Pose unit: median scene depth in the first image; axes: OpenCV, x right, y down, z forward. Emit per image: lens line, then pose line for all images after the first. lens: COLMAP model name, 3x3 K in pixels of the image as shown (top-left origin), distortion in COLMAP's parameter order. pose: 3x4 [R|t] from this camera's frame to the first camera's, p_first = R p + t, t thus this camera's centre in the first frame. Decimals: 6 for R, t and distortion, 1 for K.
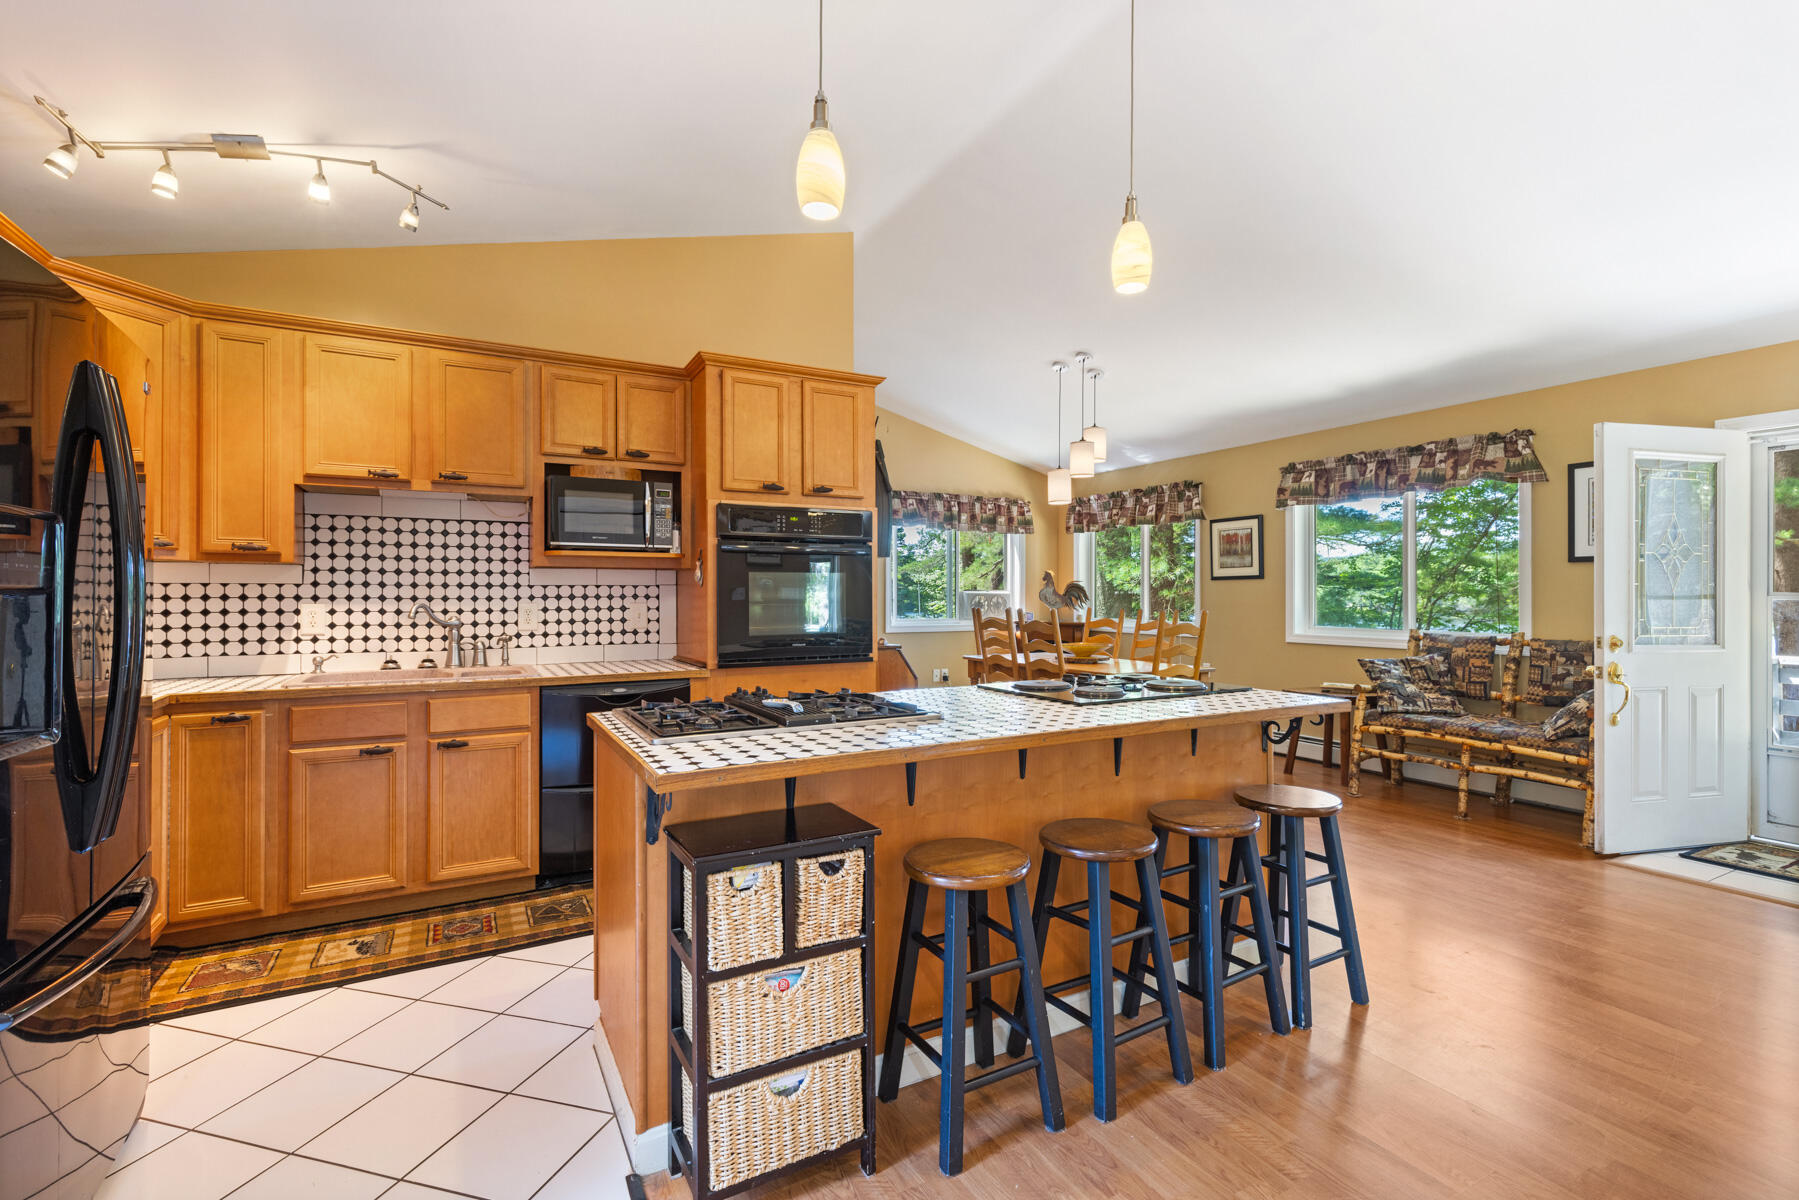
lens RADIAL K [[805.7, 0, 912.3], [0, 805.7, 593.7], [0, 0, 1]] dist [0.021148, -0.006443]
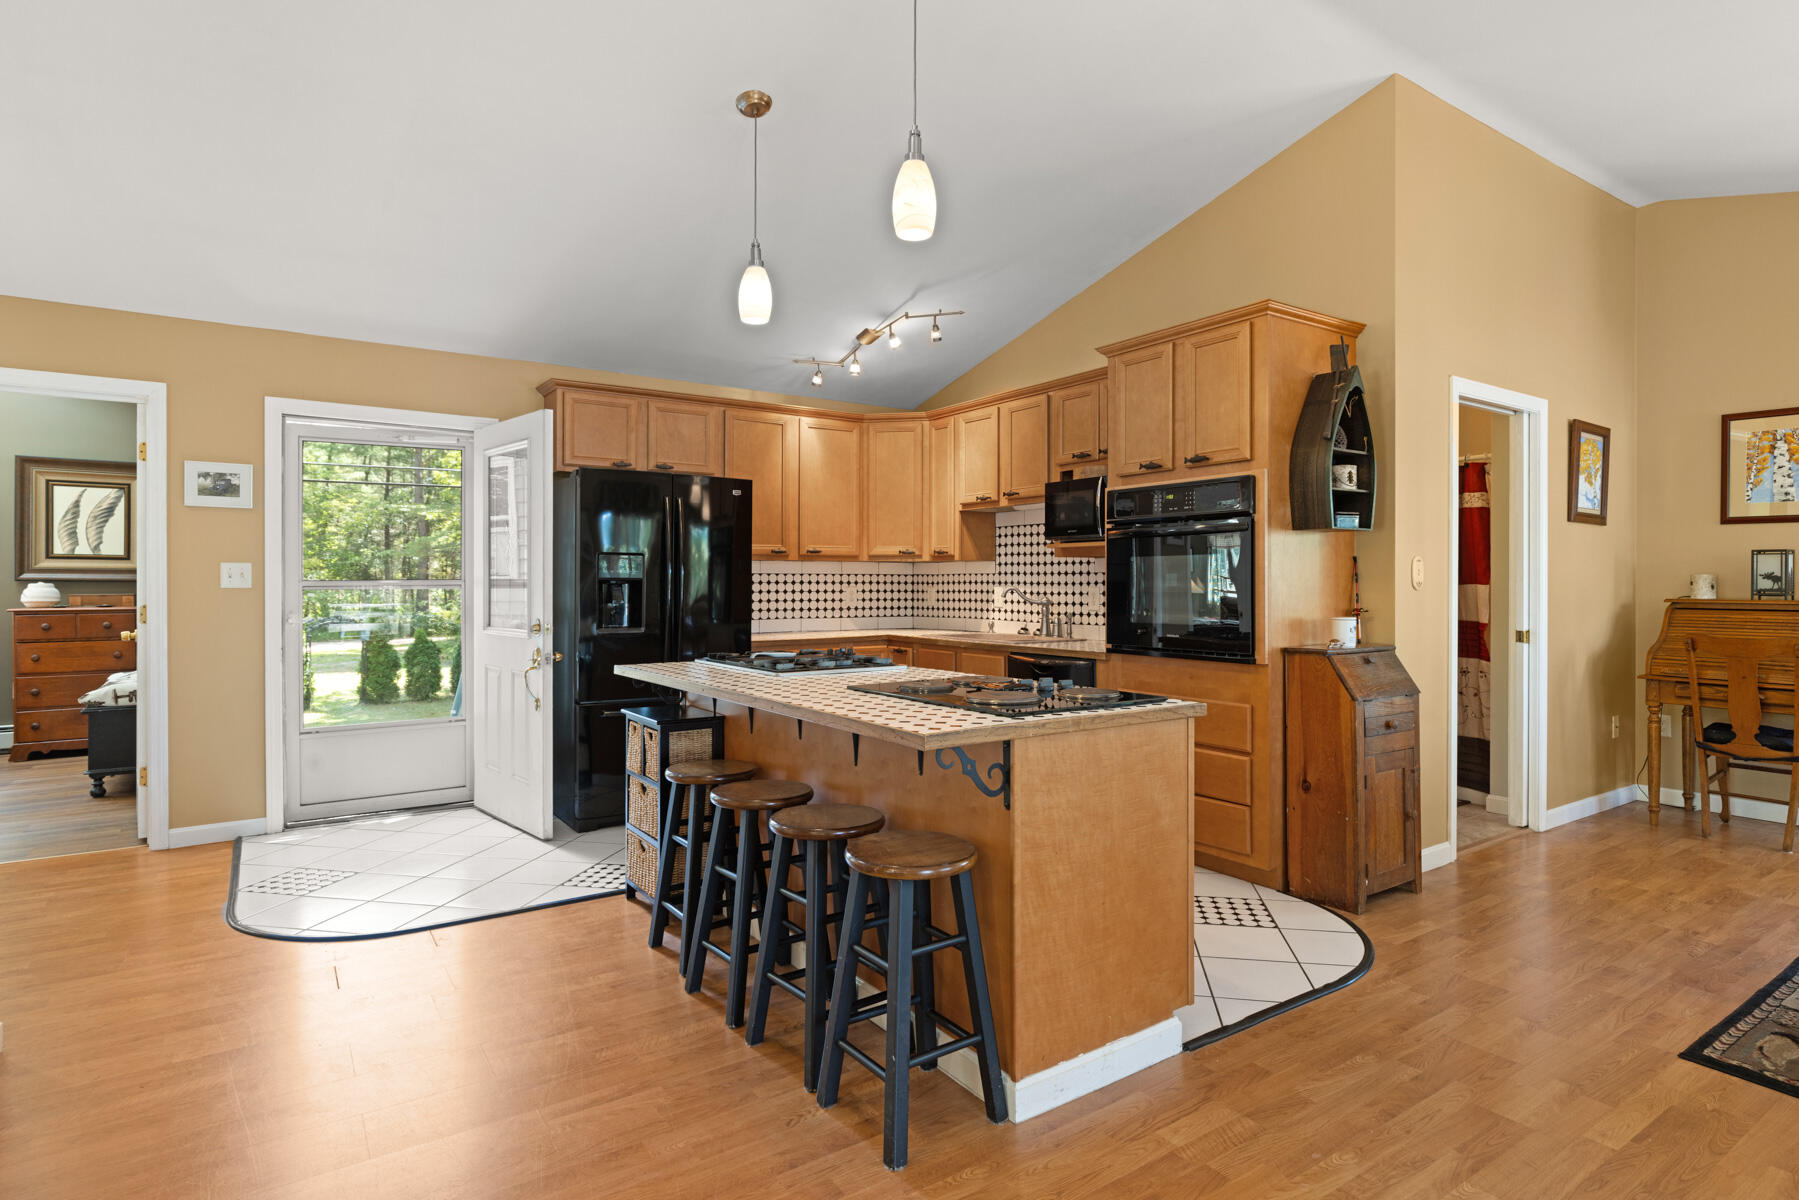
lens RADIAL K [[943.3, 0, 903.9], [0, 943.3, 580.3], [0, 0, 1]] dist [-0.001737, -0.000327]
pose [[0.088046, 0.001838, -0.996115, 0.533448], [0.002897, 0.999994, 0.002102, -0.001904], [0.996112, -0.003070, 0.088040, 0.367516]]
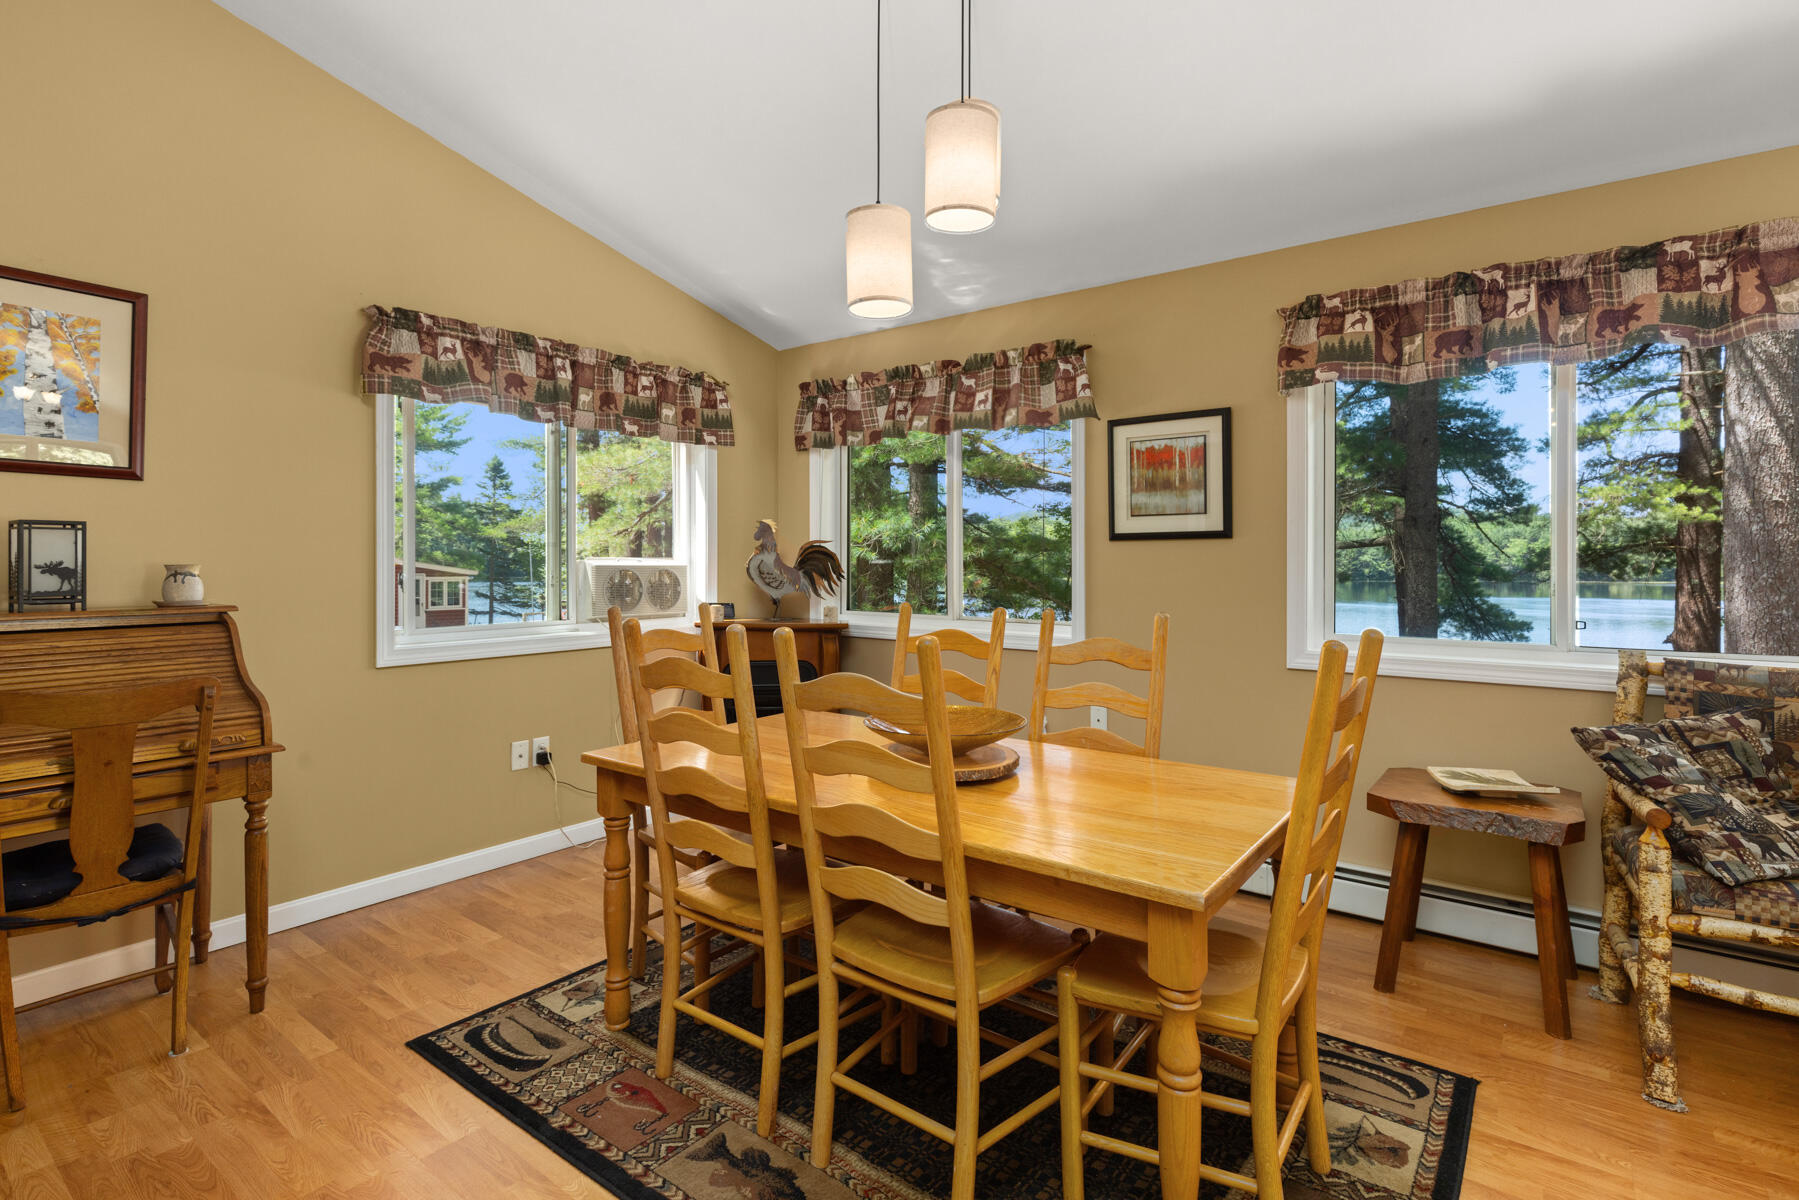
lens RADIAL K [[861.6, 0, 907.2], [0, 861.6, 564.5], [0, 0, 1]] dist [0.003038, 0.000319]
pose [[0.914915, -0.002825, 0.403637, 0.042288], [-0.000906, 0.999959, 0.009053, -0.007199], [-0.403646, -0.008649, 0.914874, 0.615905]]
